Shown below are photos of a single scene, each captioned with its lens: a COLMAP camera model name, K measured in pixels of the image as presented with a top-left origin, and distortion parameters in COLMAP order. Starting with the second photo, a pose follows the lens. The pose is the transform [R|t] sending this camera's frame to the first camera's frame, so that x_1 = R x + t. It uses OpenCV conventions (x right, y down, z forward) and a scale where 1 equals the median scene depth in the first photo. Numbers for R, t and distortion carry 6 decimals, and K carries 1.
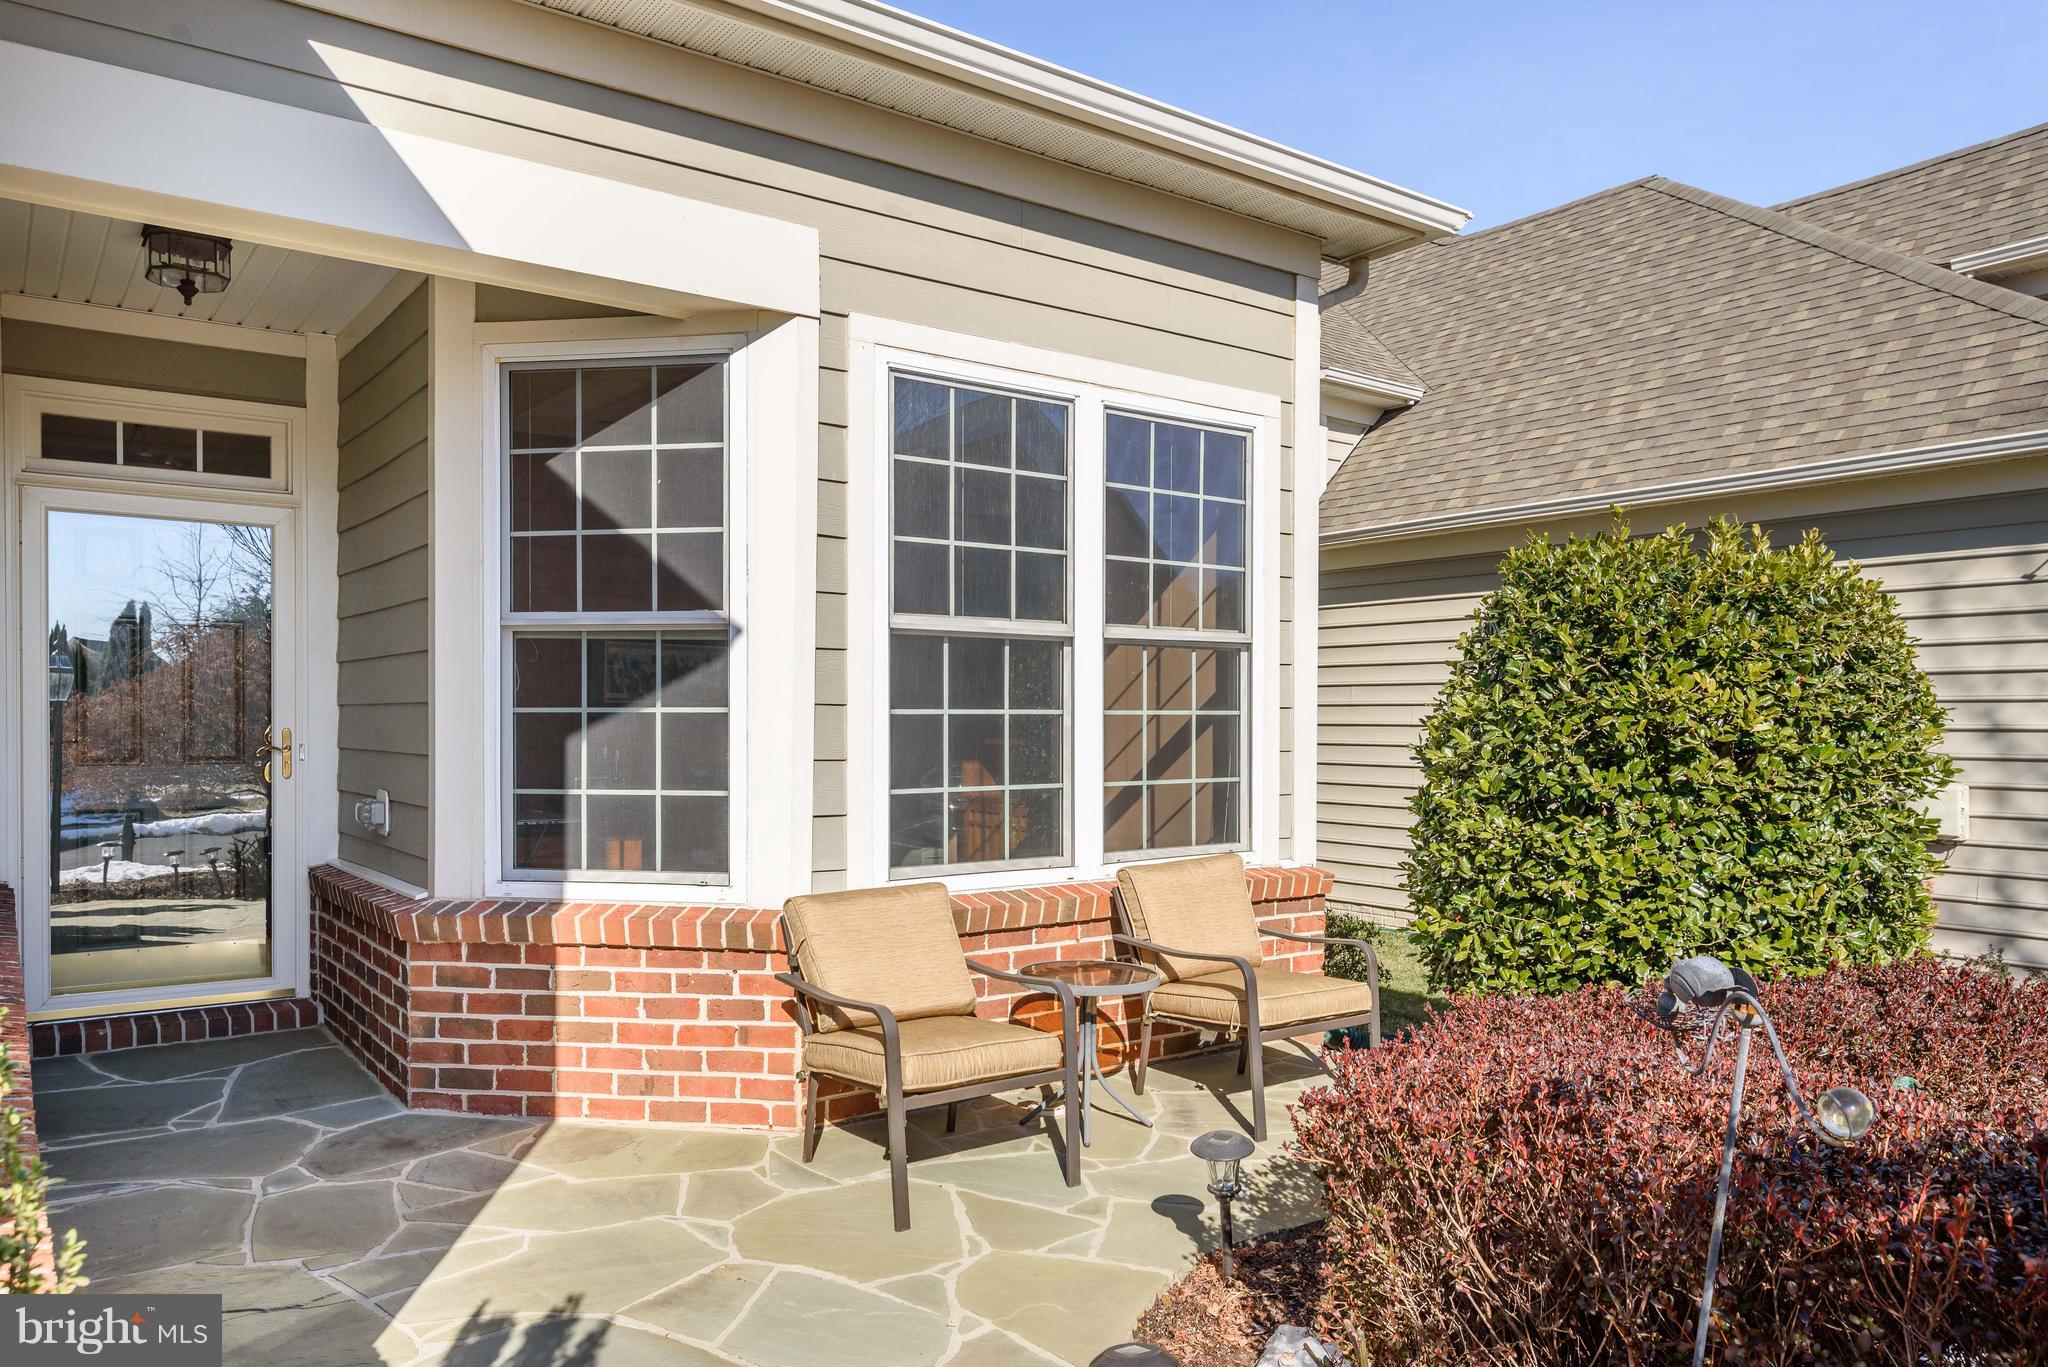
lens RADIAL K [[1422.2, 0, 1025.2], [0, 1422.2, 736.1], [0, 0, 1]] dist [-0.002181, -0.000856]
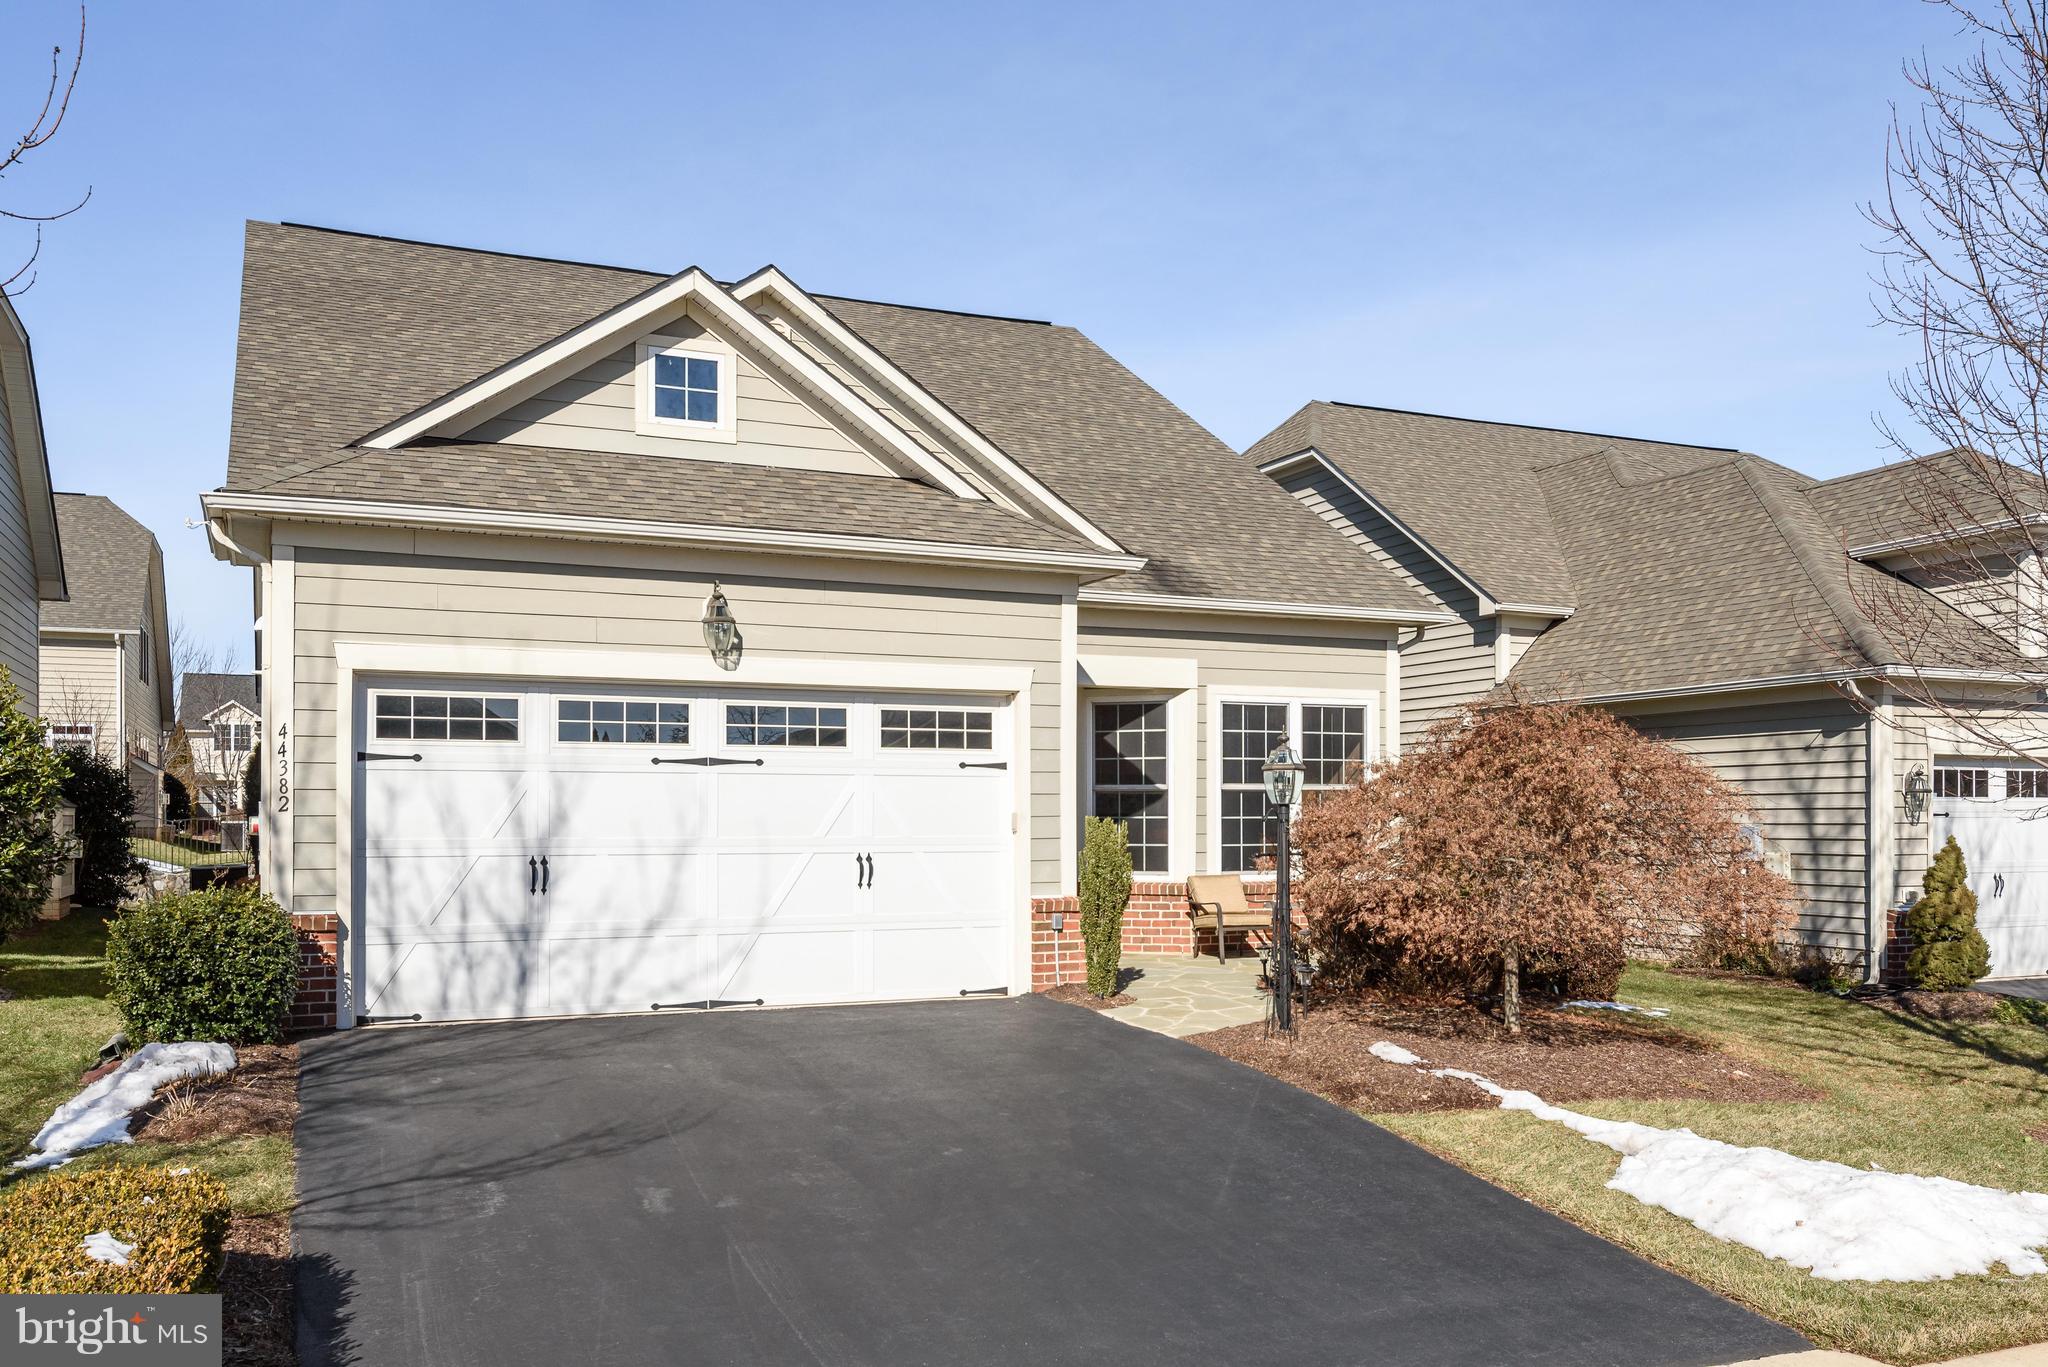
lens RADIAL K [[1839.6, 0, 1028.4], [0, 1839.6, 790.9], [0, 0, 1]] dist [-0.002515, -0.000367]
pose [[0.975386, -0.006091, -0.220422, 0.355595], [0.000129, 0.999634, -0.027054, 0.029986], [0.220506, 0.026360, 0.975029, -2.809853]]
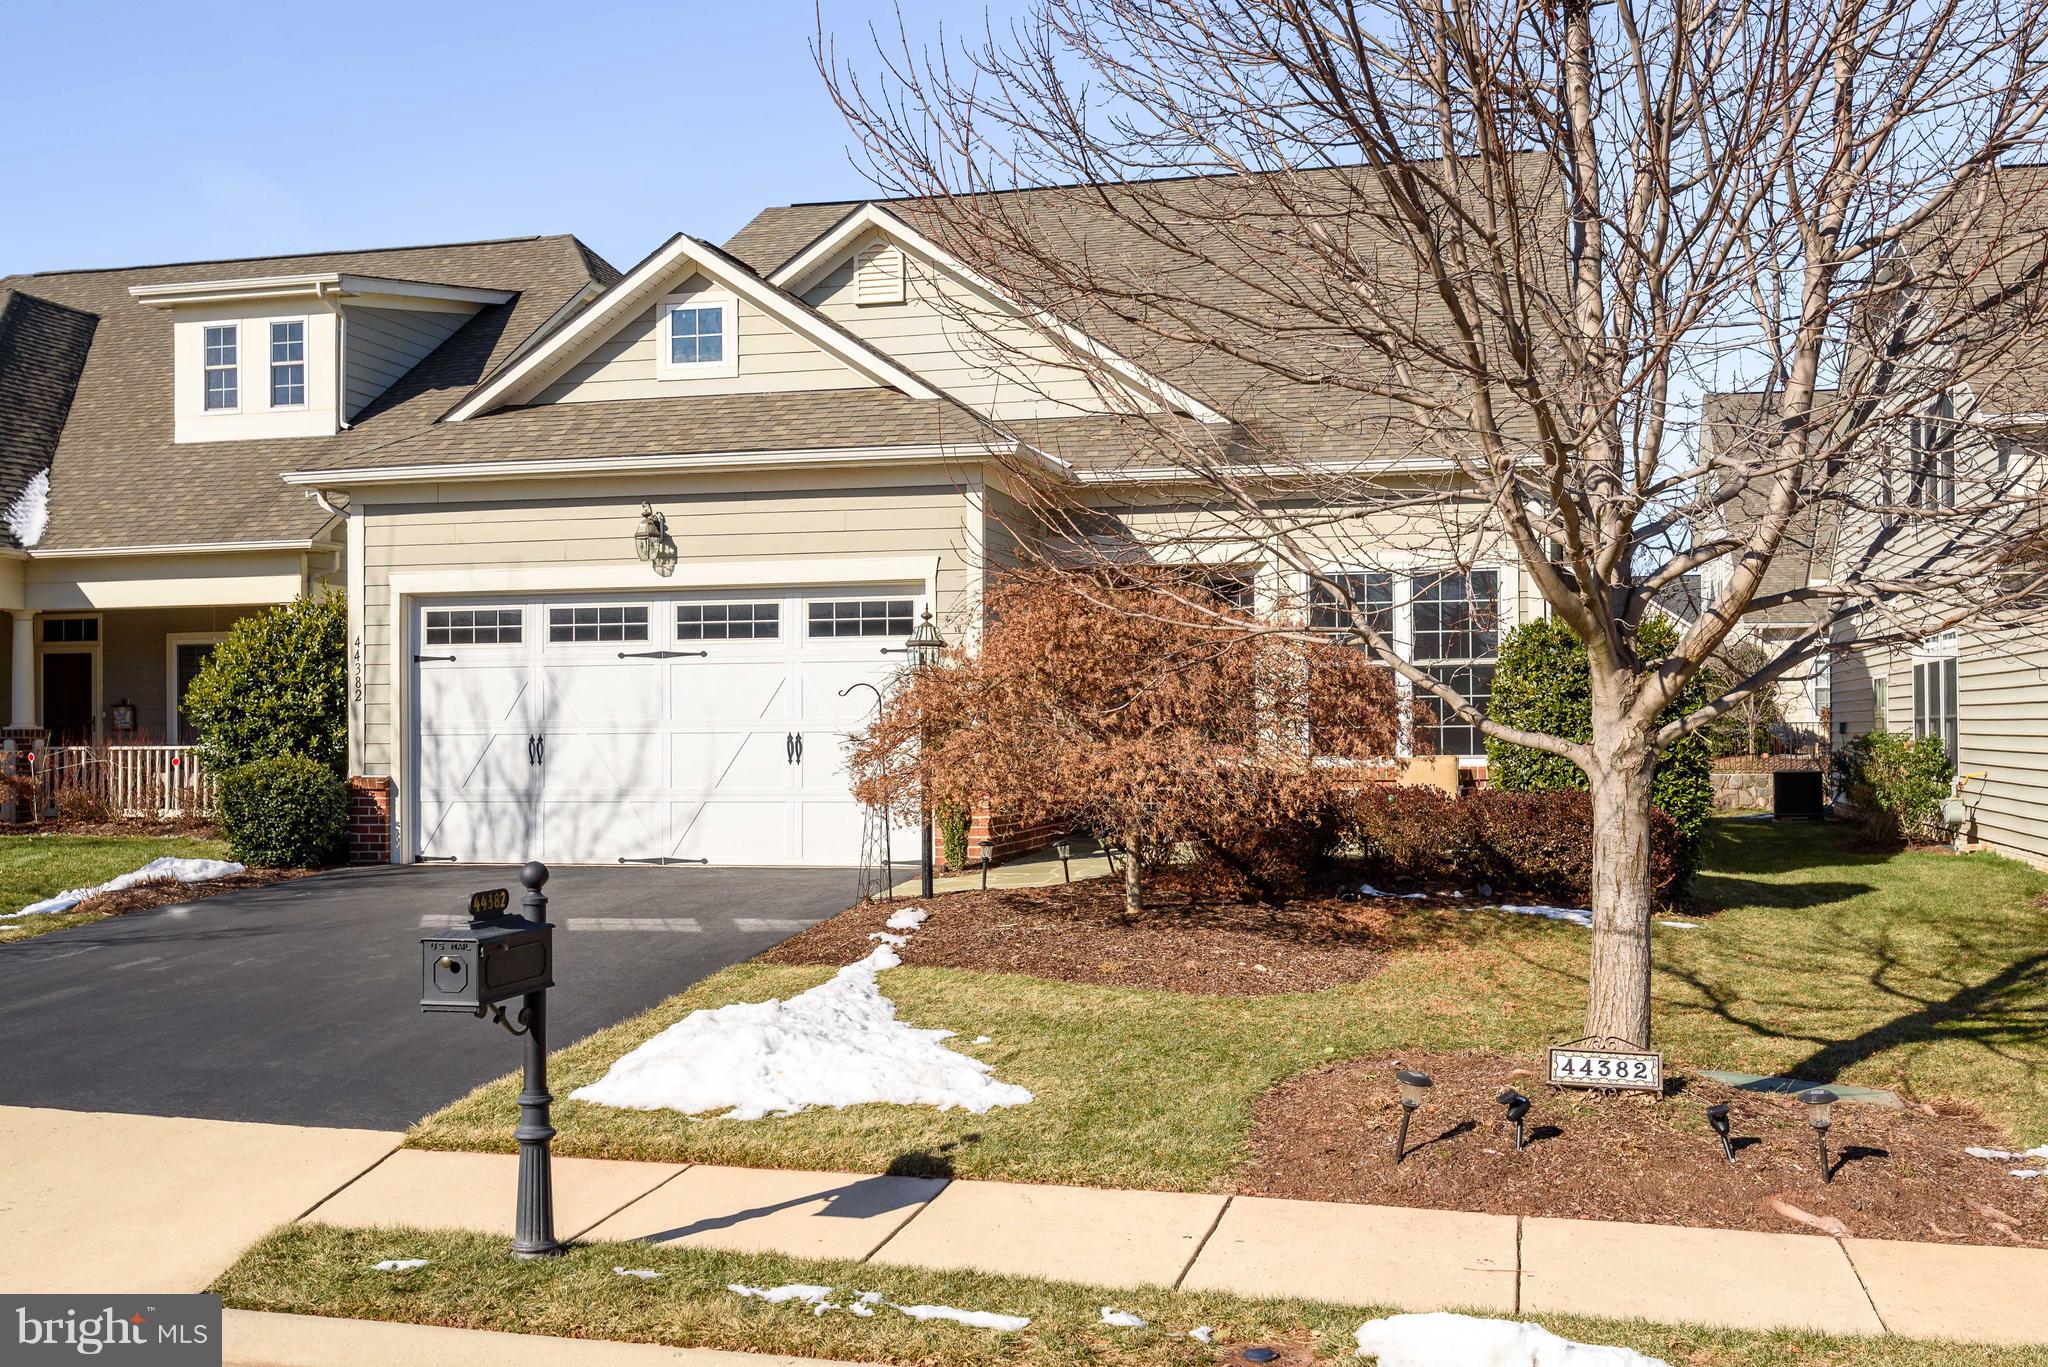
lens RADIAL K [[1985.2, 0, 1024.0], [0, 1985.2, 683.5], [0, 0, 1]] dist [-0.097462, -0.001301]
pose [[0.623570, -0.021967, -0.781459, 2.561181], [0.001003, 0.999627, -0.027300, 0.059726], [0.781767, 0.016240, 0.623360, -1.826335]]
